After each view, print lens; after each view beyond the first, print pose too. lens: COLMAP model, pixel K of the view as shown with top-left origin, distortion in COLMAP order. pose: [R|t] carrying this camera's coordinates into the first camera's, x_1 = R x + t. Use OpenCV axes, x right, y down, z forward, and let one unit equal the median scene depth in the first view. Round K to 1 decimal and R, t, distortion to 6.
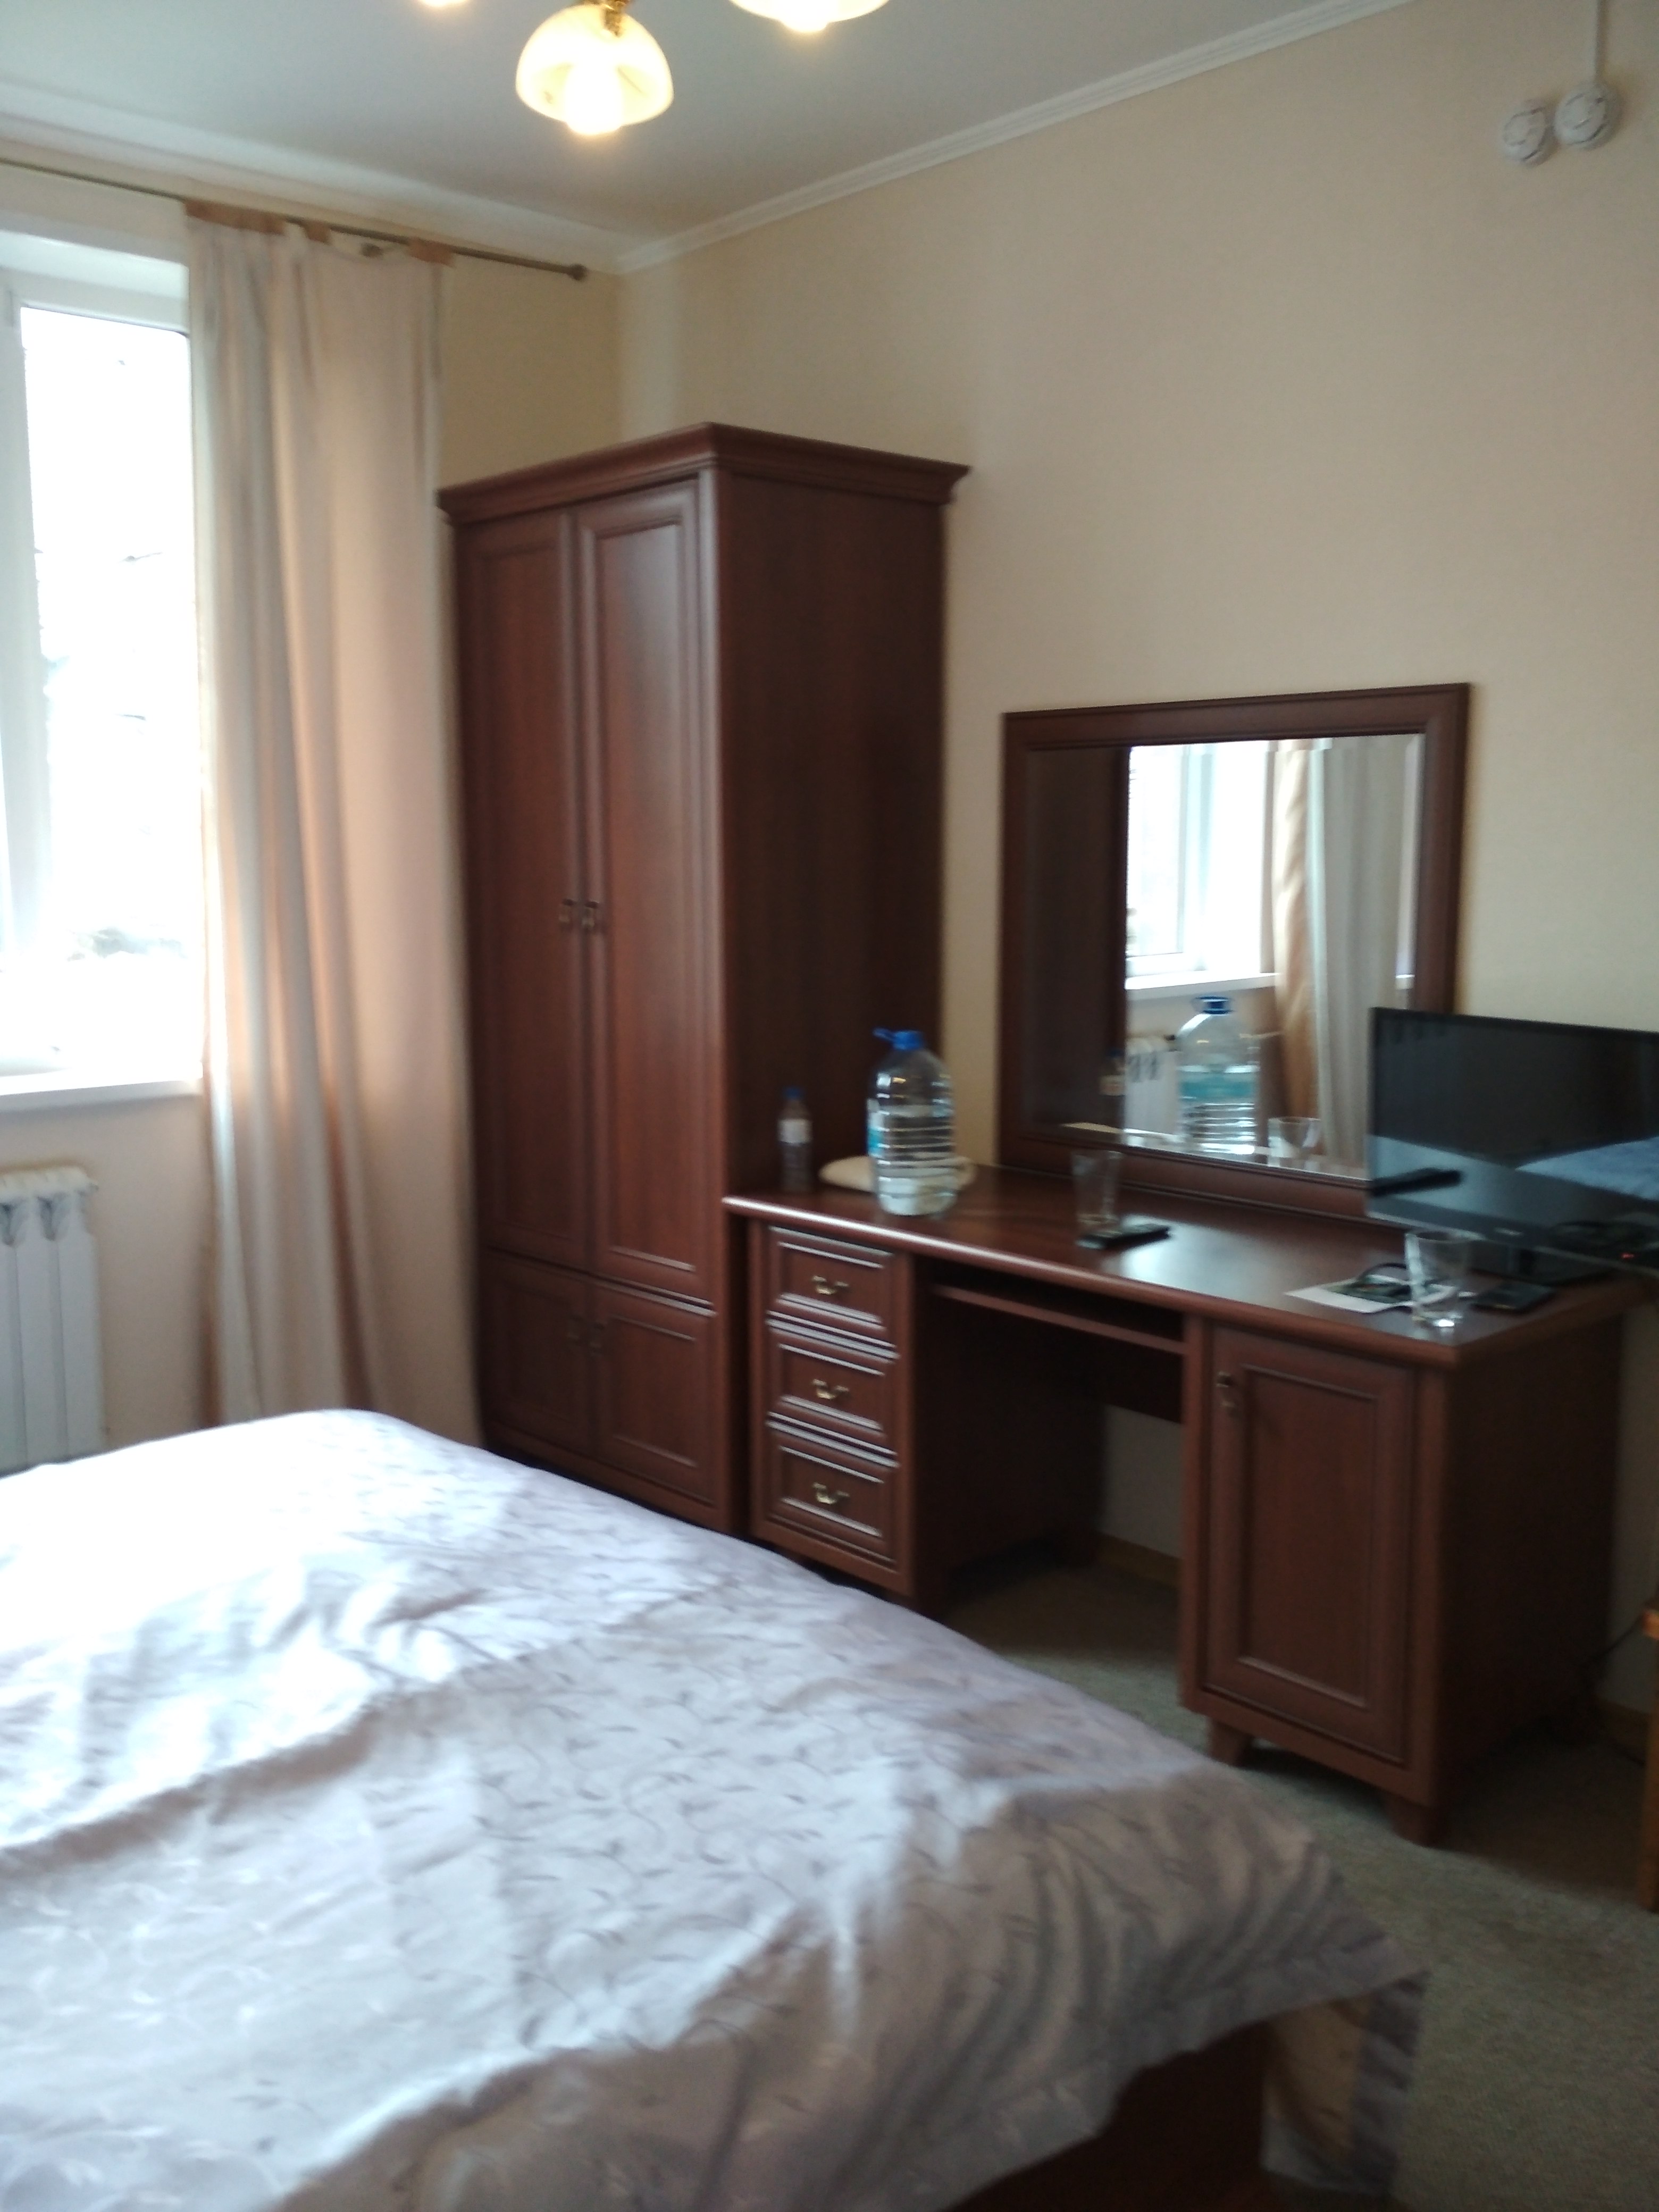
lens RADIAL K [[1999.6, 0, 829.5], [0, 1999.6, 1106.0], [0, 0, 1]] dist [-0.000023, -0.002915]
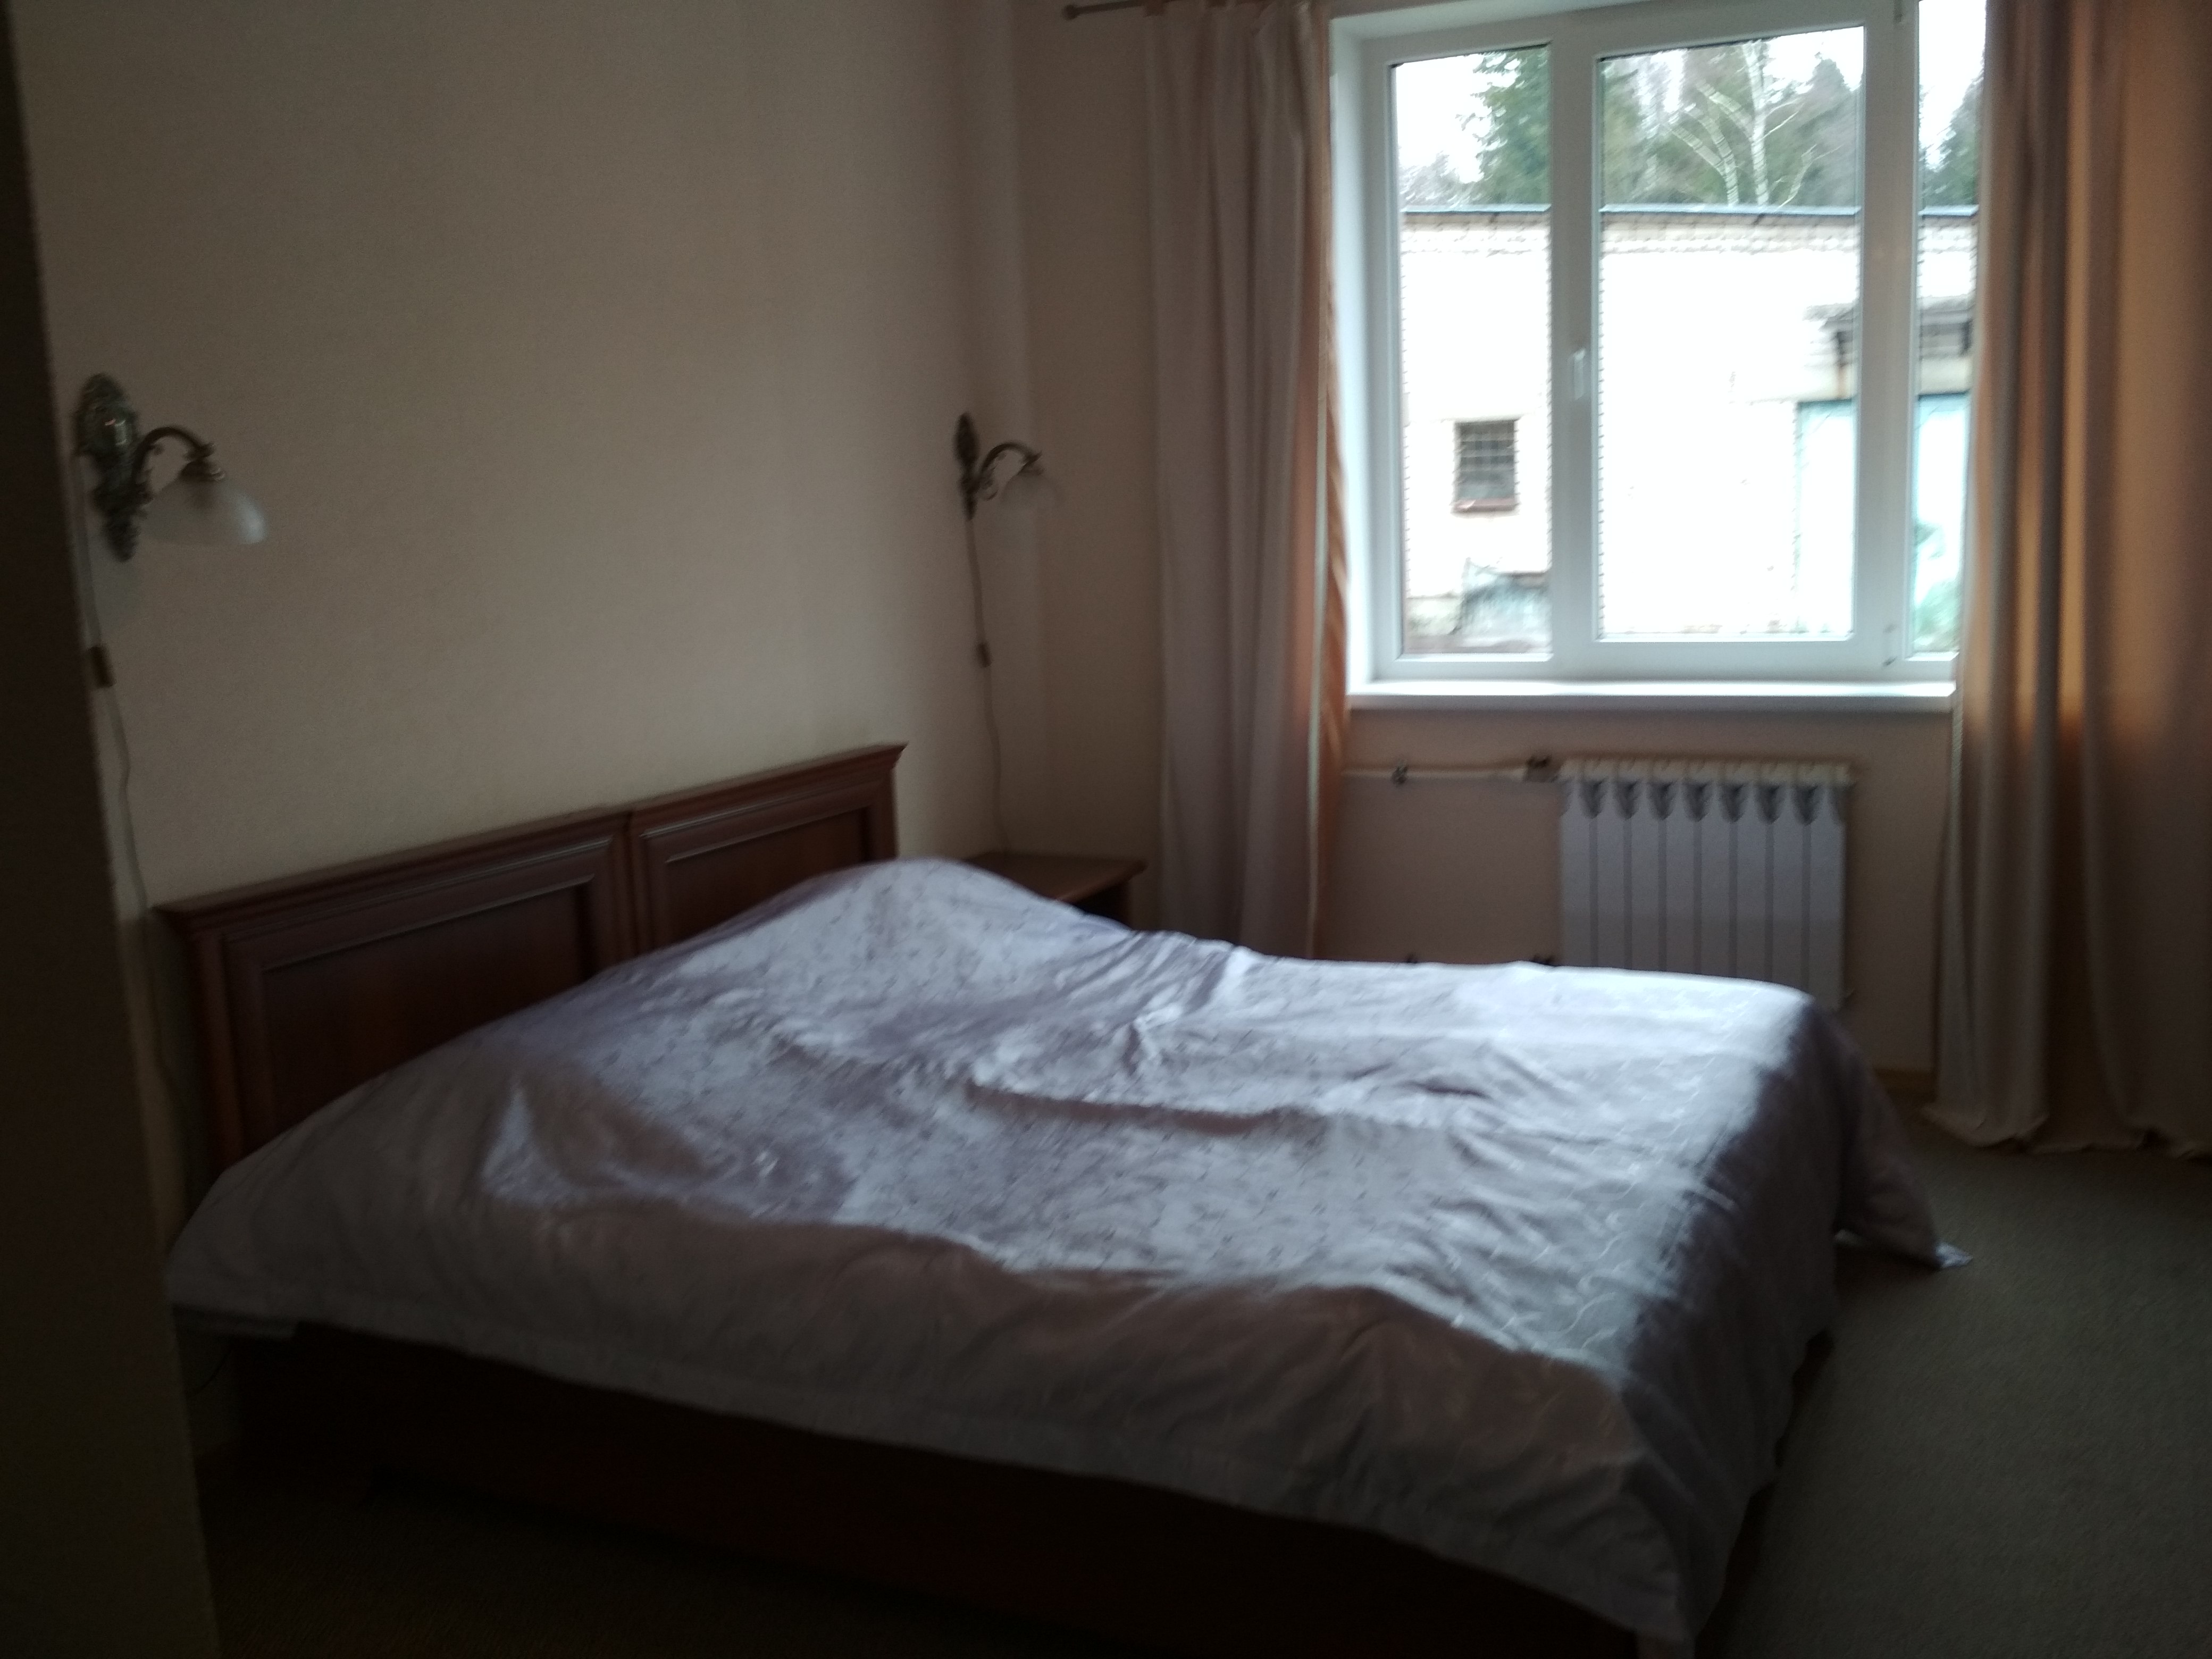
lens RADIAL K [[1999.6, 0, 1106.0], [0, 1999.6, 829.5], [0, 0, 1]] dist [-0.000023, -0.002915]
pose [[0.381232, 0.143183, -0.913324, 1.092792], [-0.090847, 0.988954, 0.117119, -0.060669], [0.920005, 0.038323, 0.390029, 0.348033]]
